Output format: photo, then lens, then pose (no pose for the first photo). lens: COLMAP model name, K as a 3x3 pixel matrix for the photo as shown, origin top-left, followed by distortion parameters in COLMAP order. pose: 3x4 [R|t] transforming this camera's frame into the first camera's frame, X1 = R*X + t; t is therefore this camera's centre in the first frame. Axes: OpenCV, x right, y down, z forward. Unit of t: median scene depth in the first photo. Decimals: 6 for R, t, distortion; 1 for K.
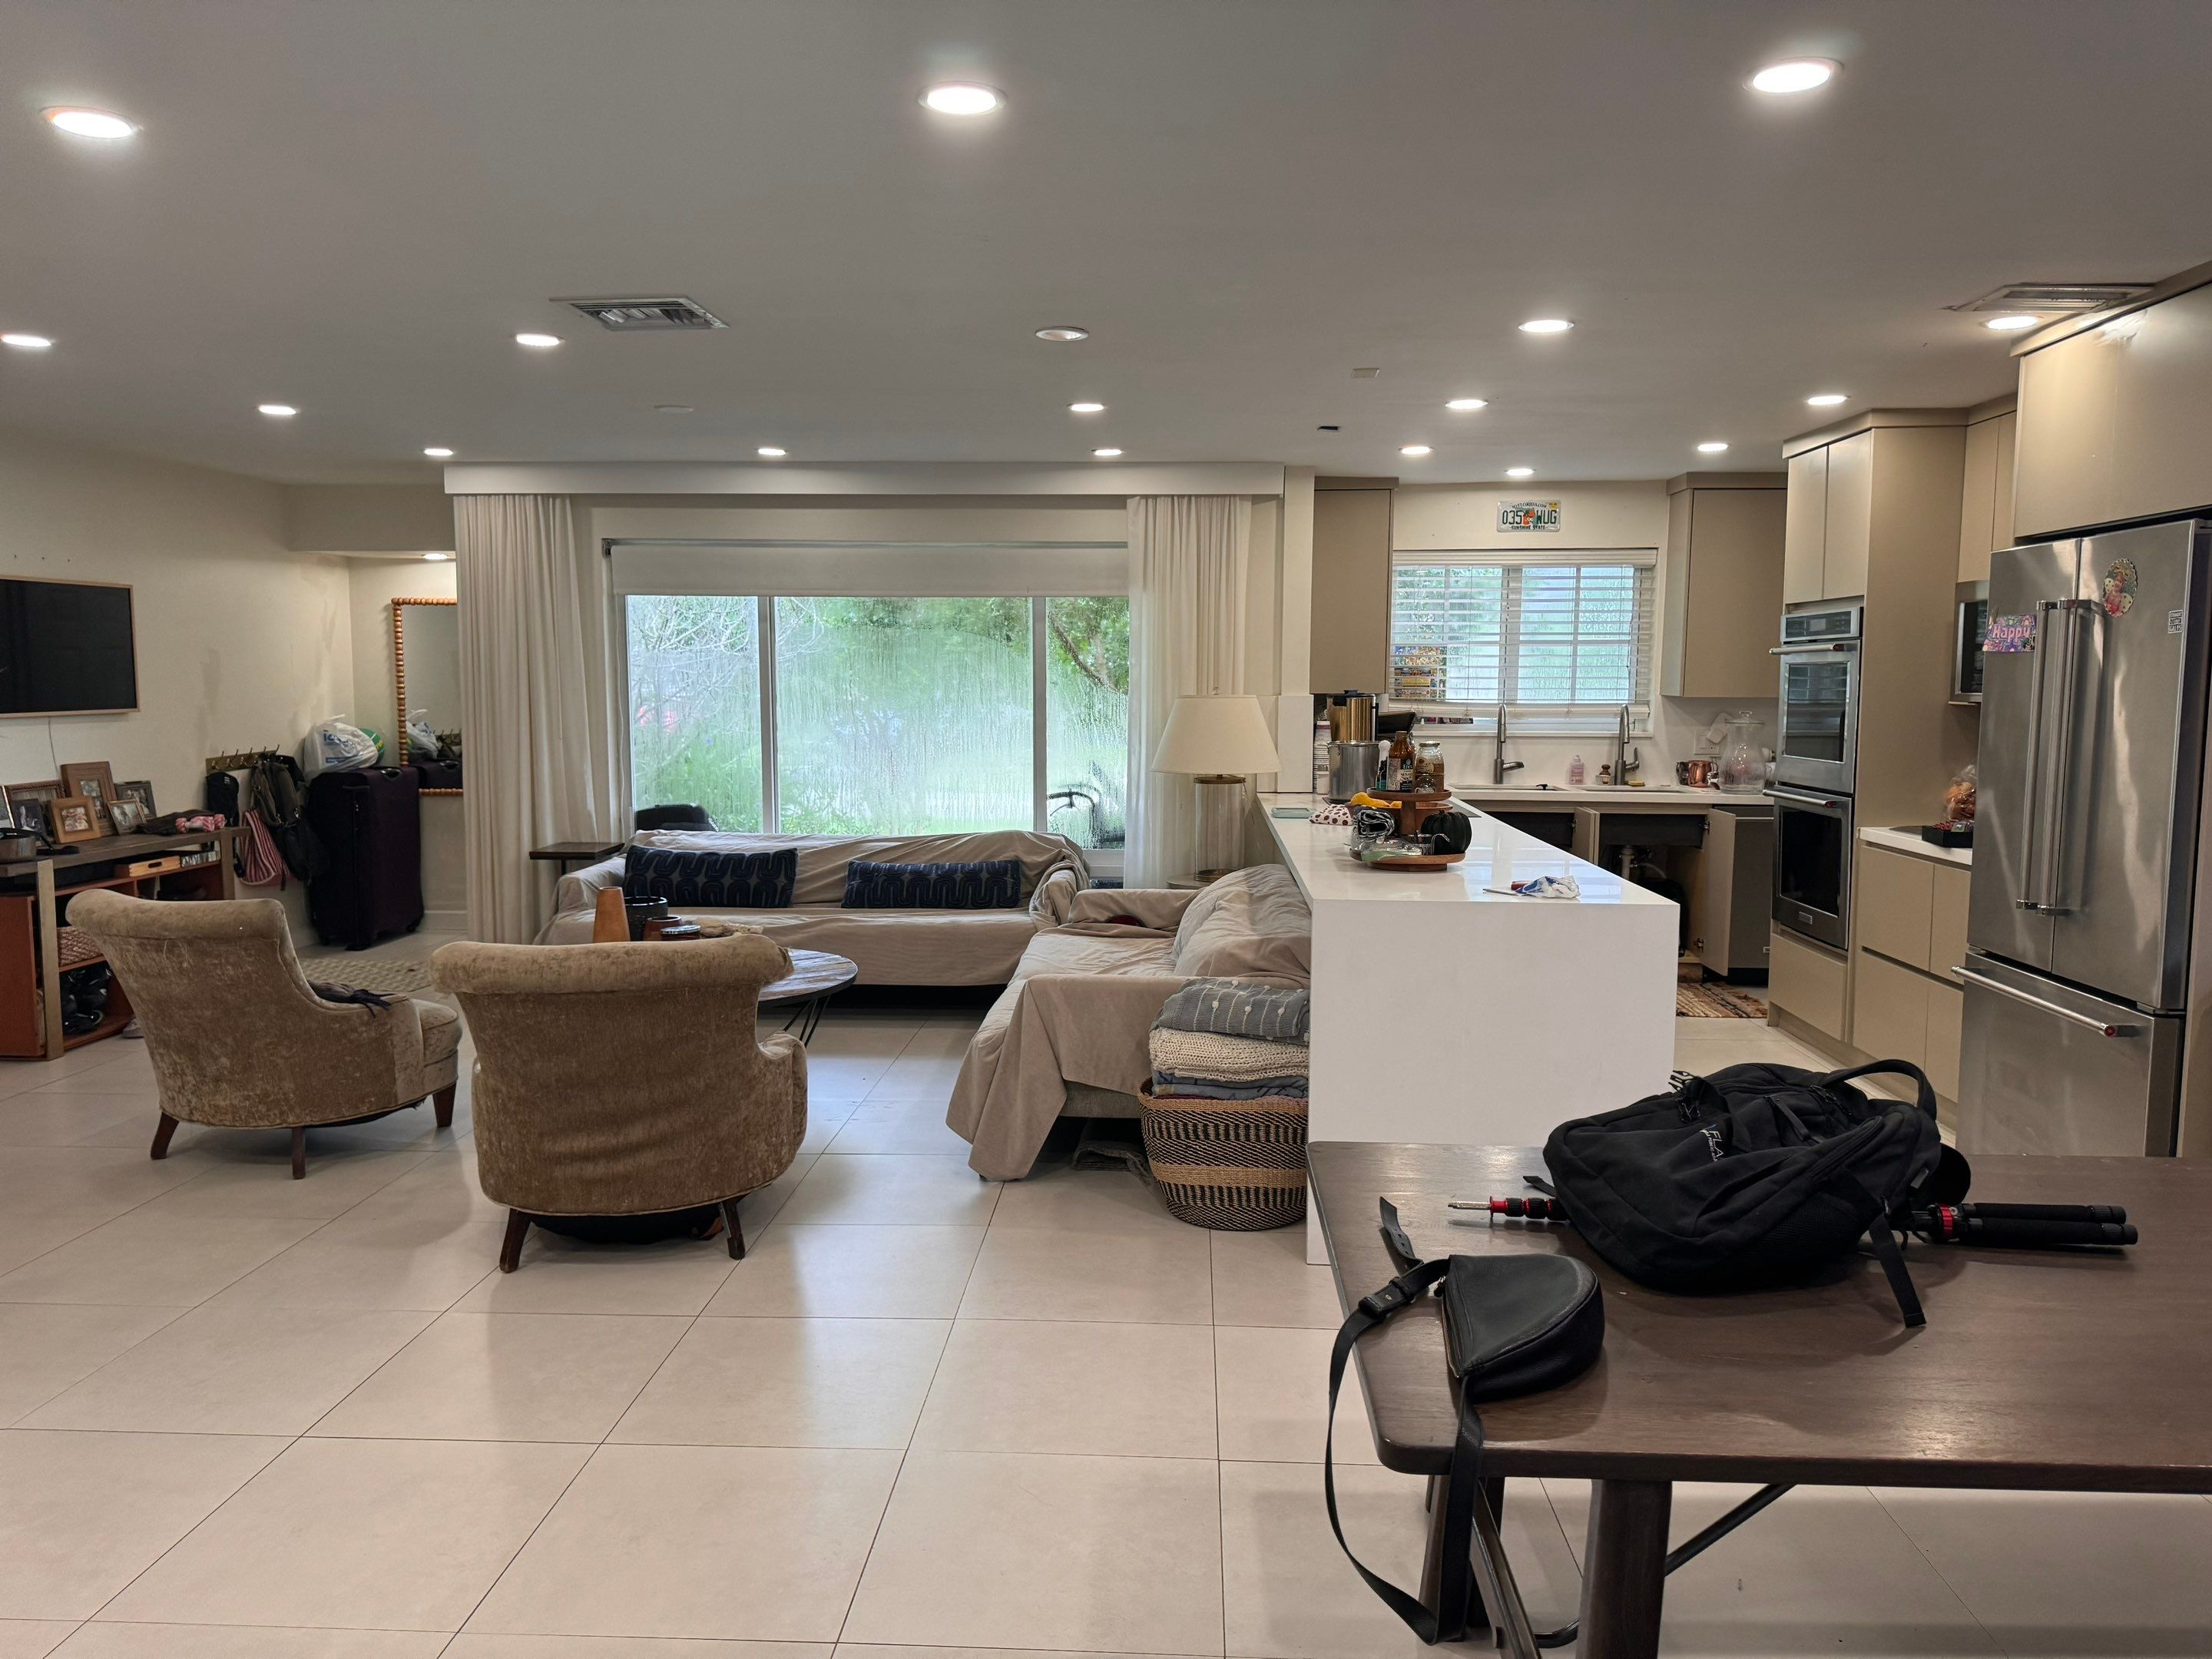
lens RADIAL K [[1571.2, 0, 1092.9], [0, 1571.2, 828.0], [0, 0, 1]] dist [0.156534, -0.243535]
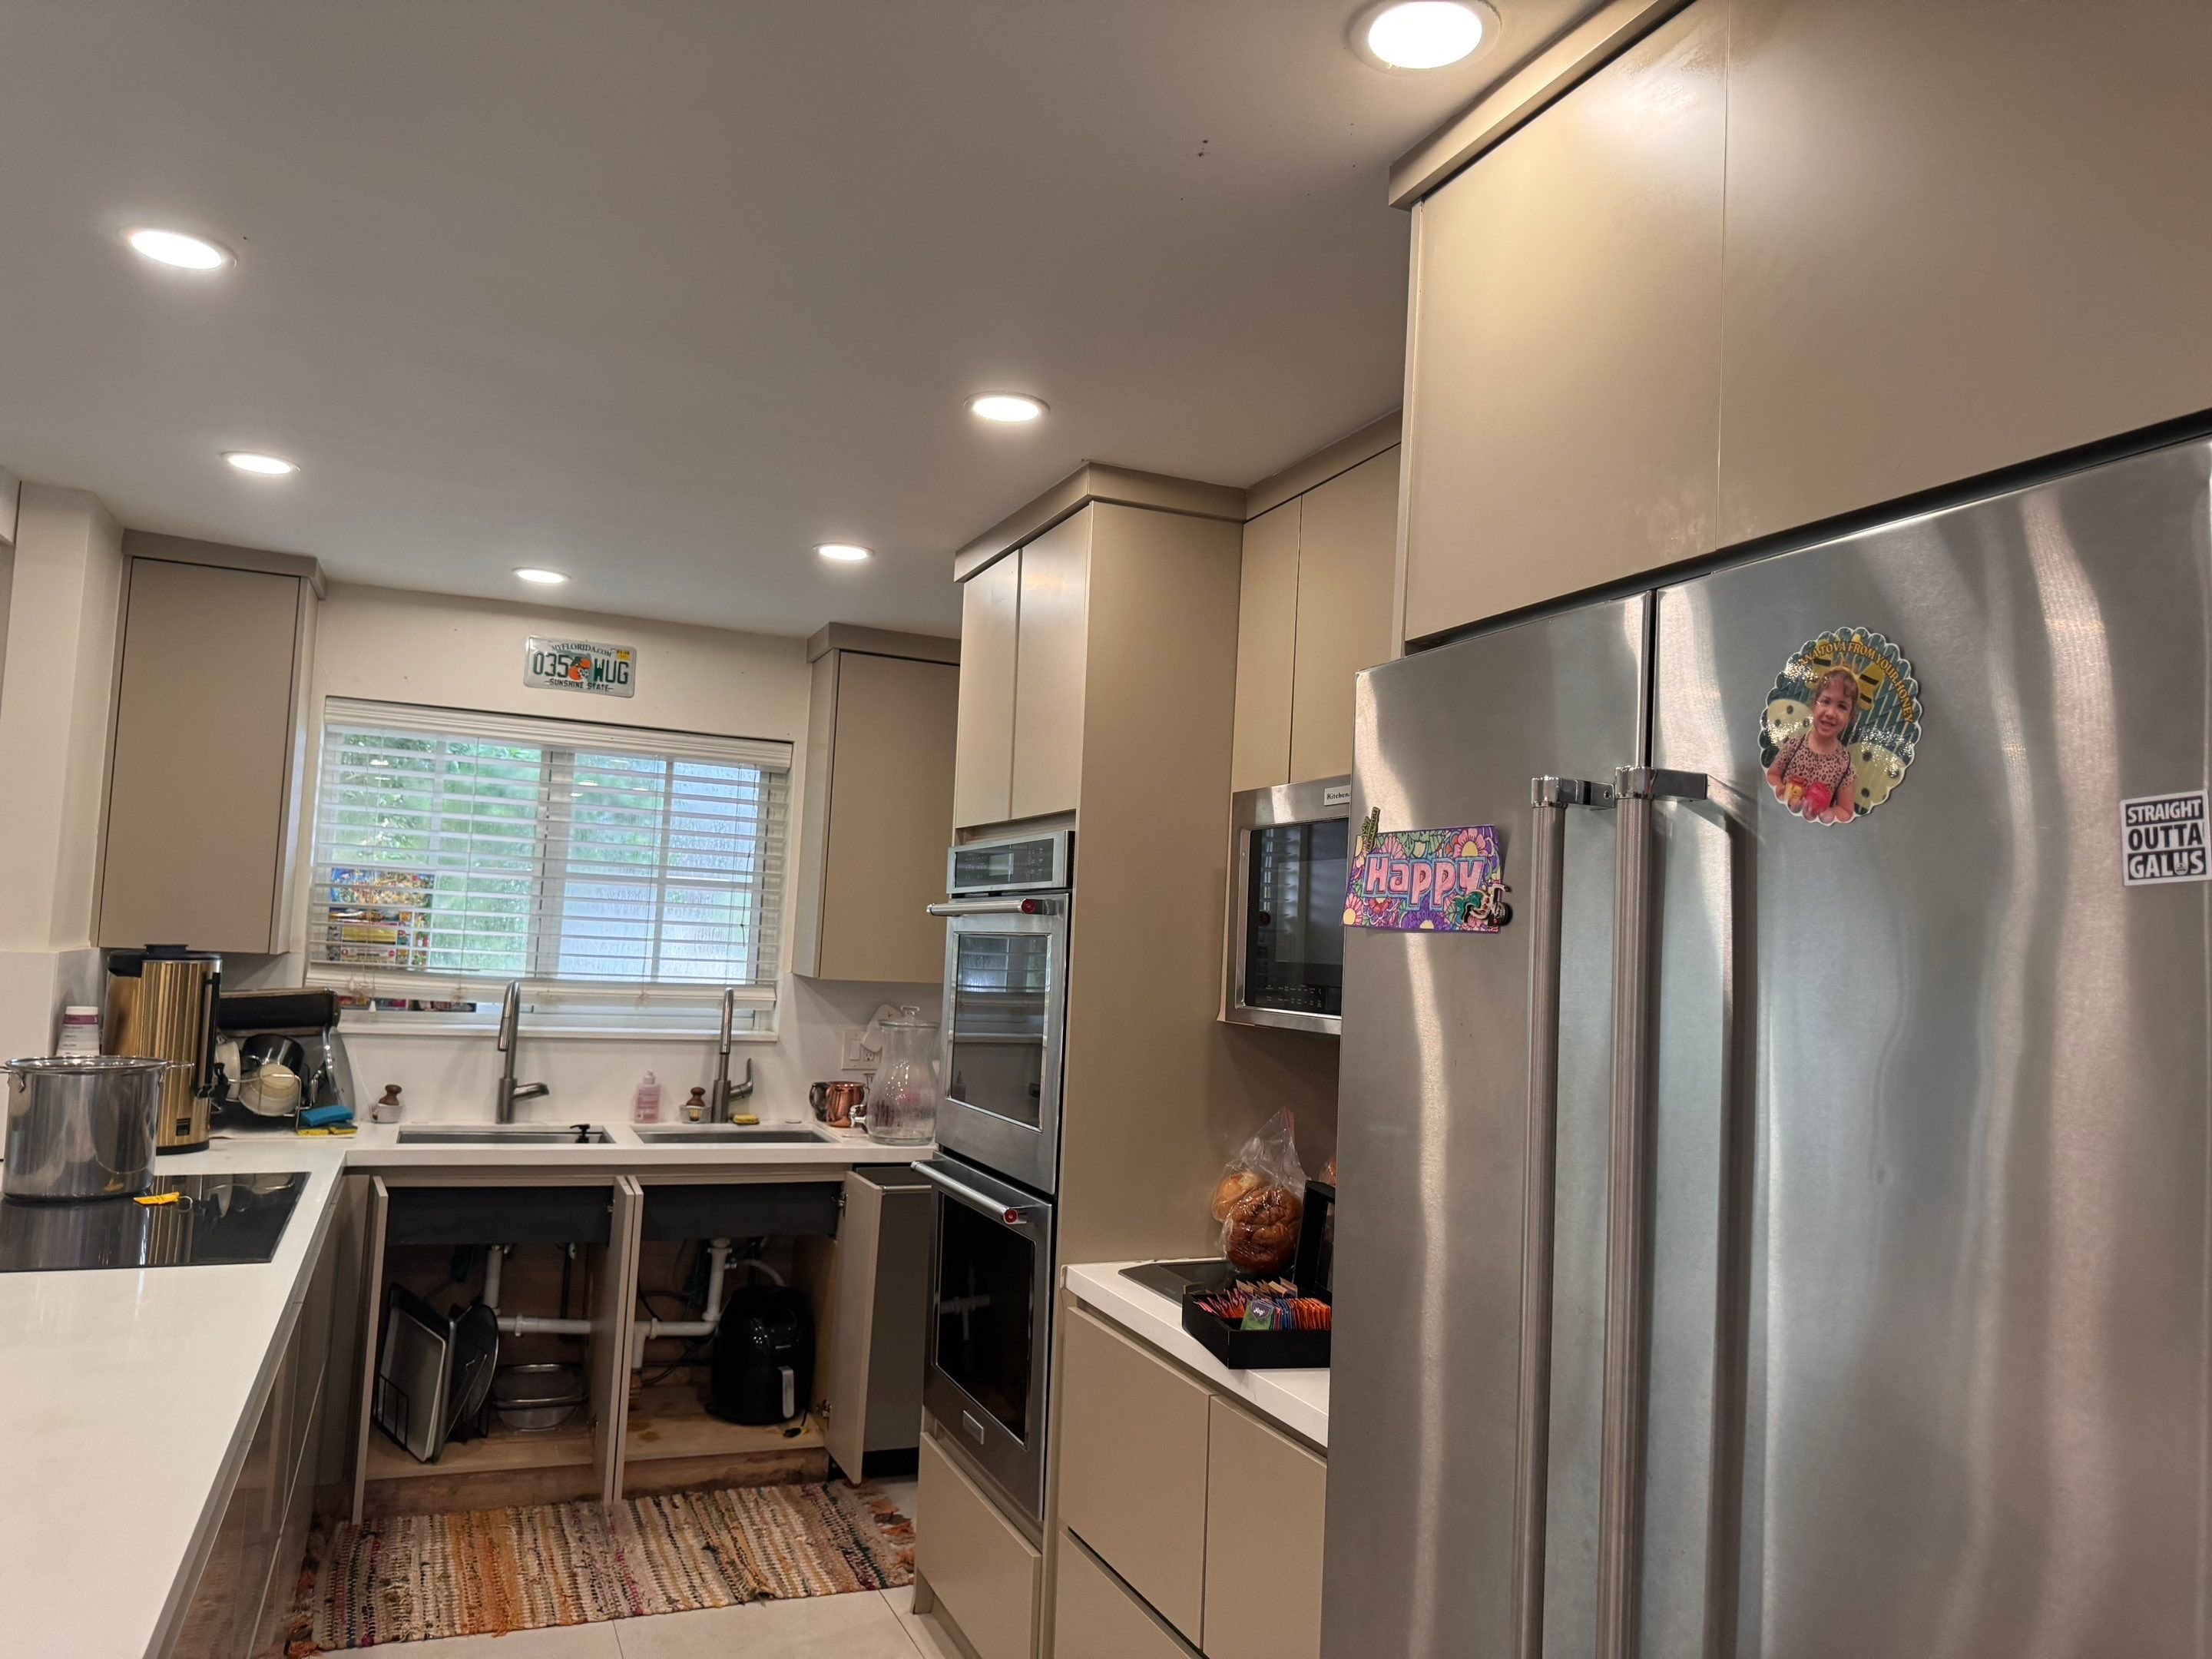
lens RADIAL K [[1571.6, 0, 1132.5], [0, 1571.6, 830.6], [0, 0, 1]] dist [0.085660, -0.143957]
pose [[0.888895, 0.071698, 0.452465, 0.205951], [0.000607, 0.987492, -0.157670, -0.044243], [-0.458110, 0.140427, 0.877733, 0.422034]]
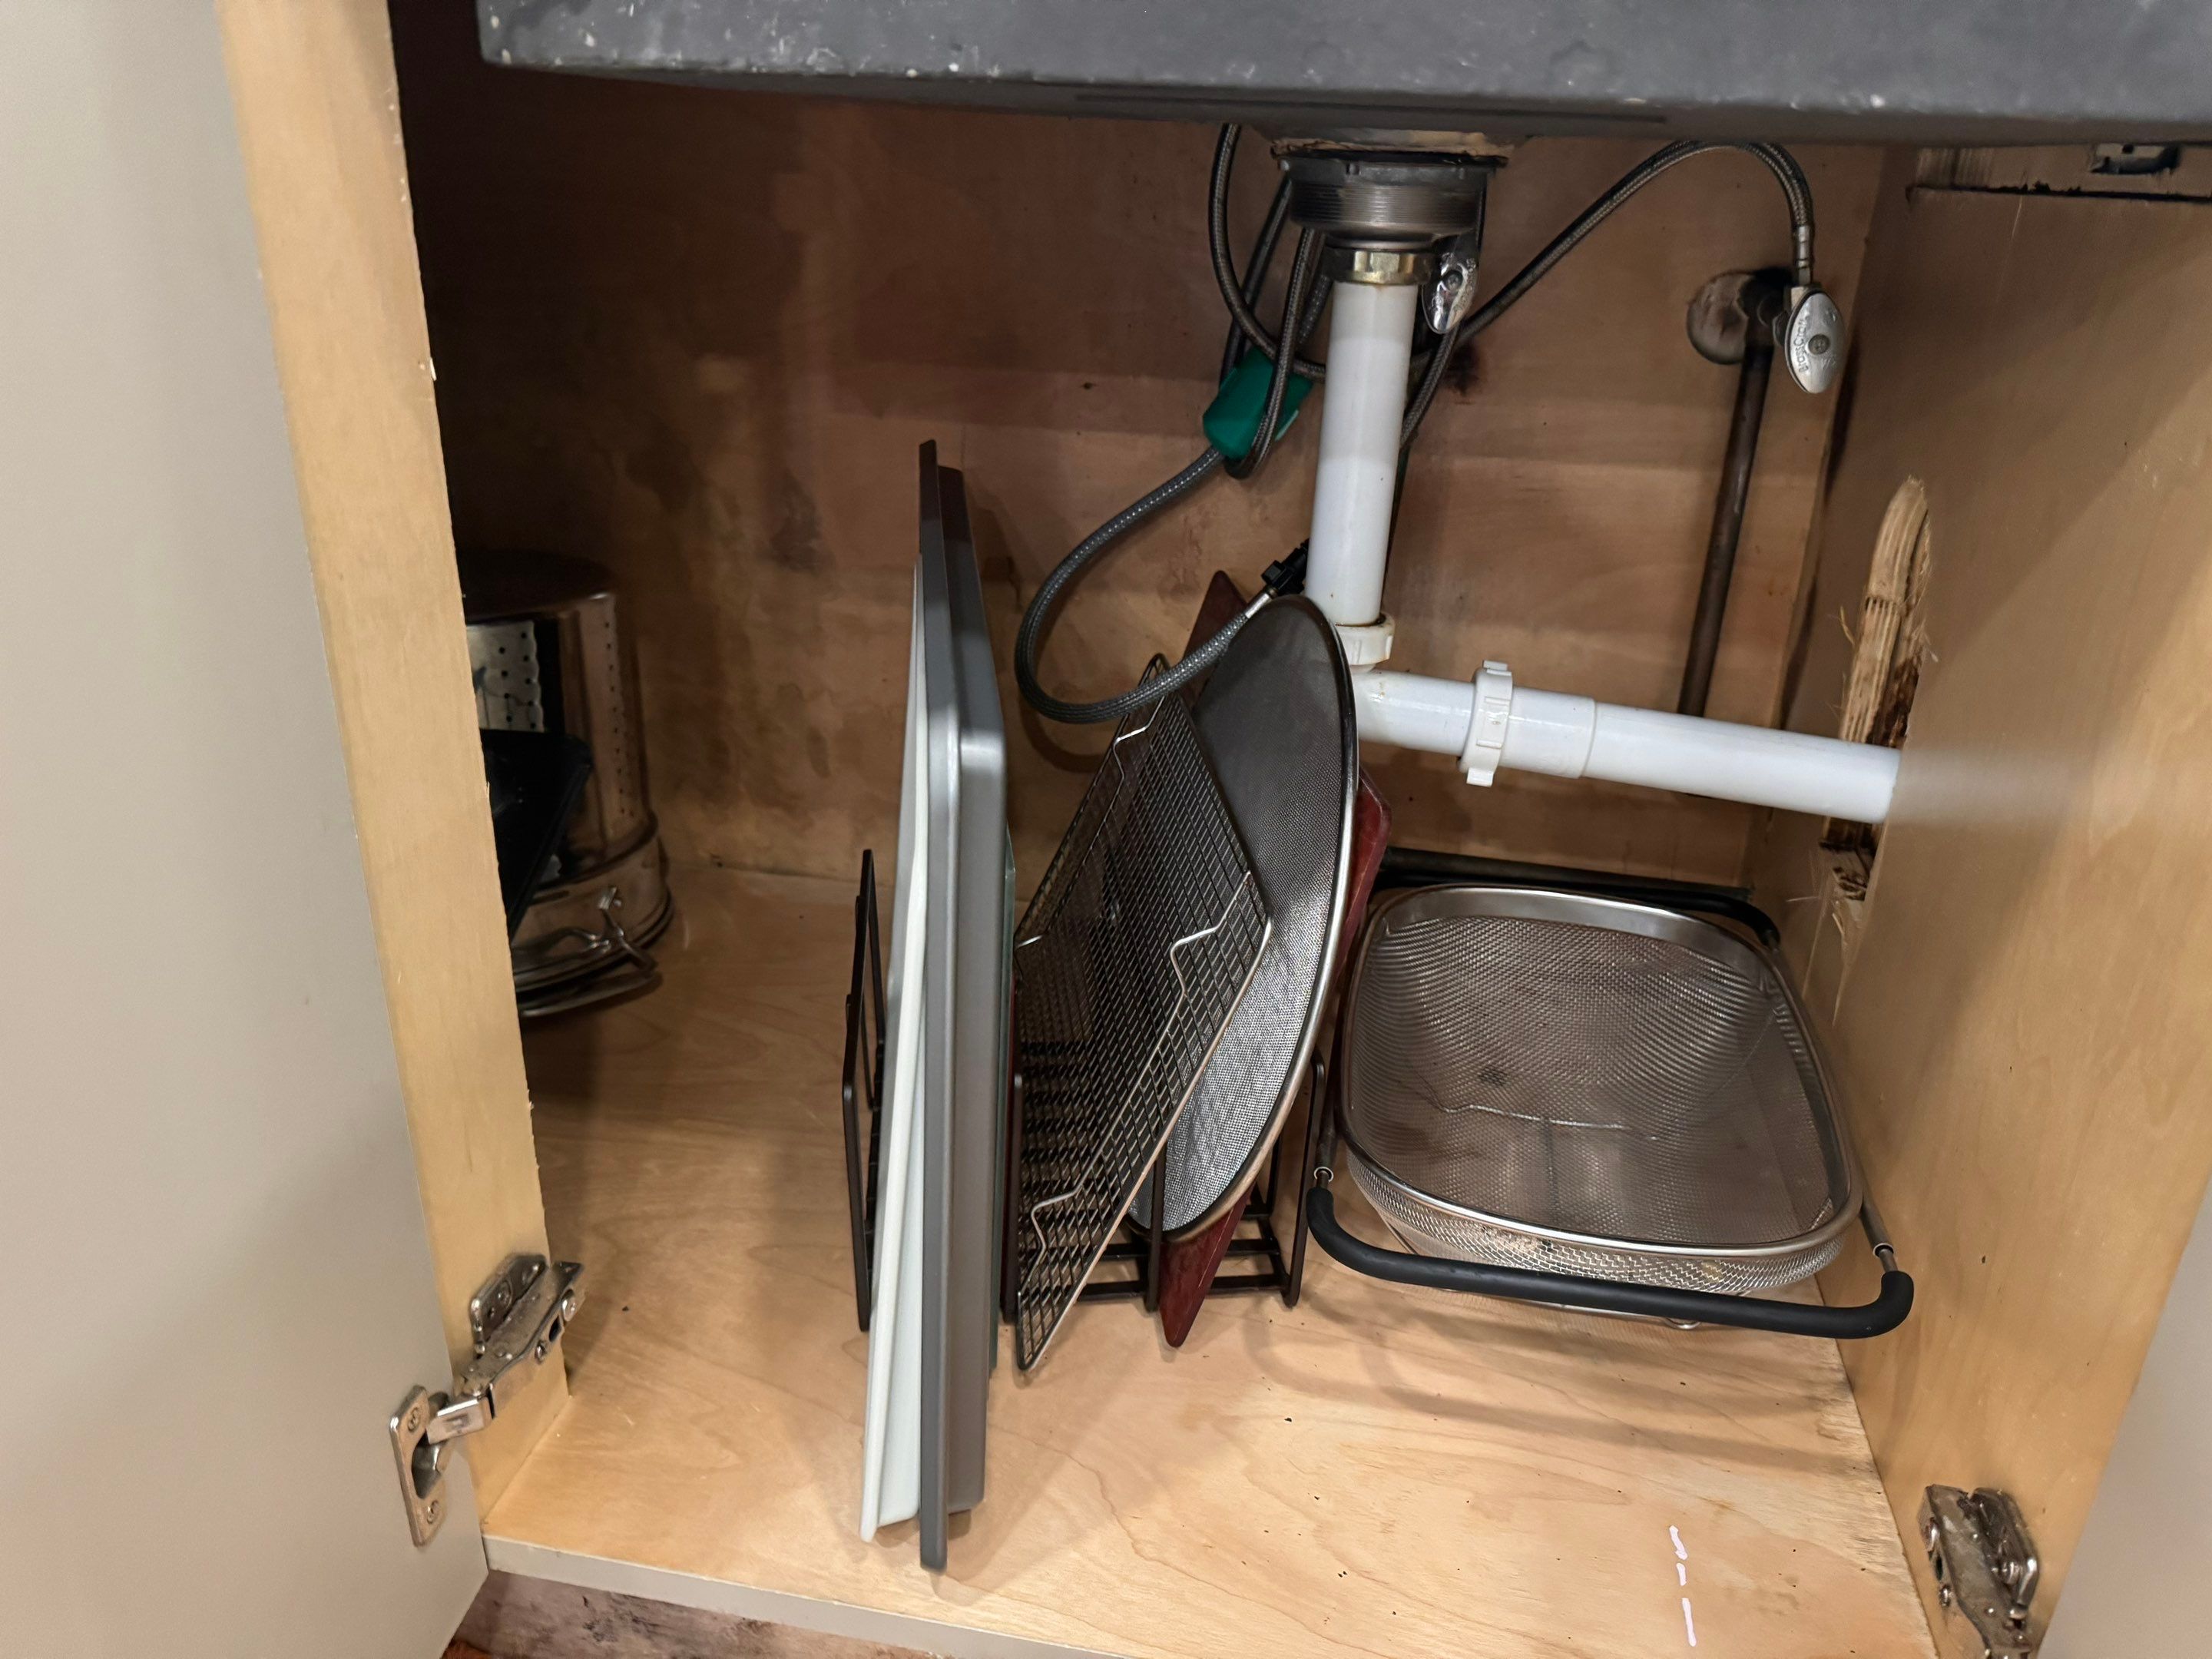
lens RADIAL K [[1560.2, 0, 1105.3], [0, 1560.2, 749.1], [0, 0, 1]] dist [0.004743, -0.008207]
pose [[0.991083, 0.064342, -0.116685, 0.269654], [-0.032783, 0.966516, 0.254503, 0.018599], [0.129153, -0.248408, 0.960007, 0.956572]]
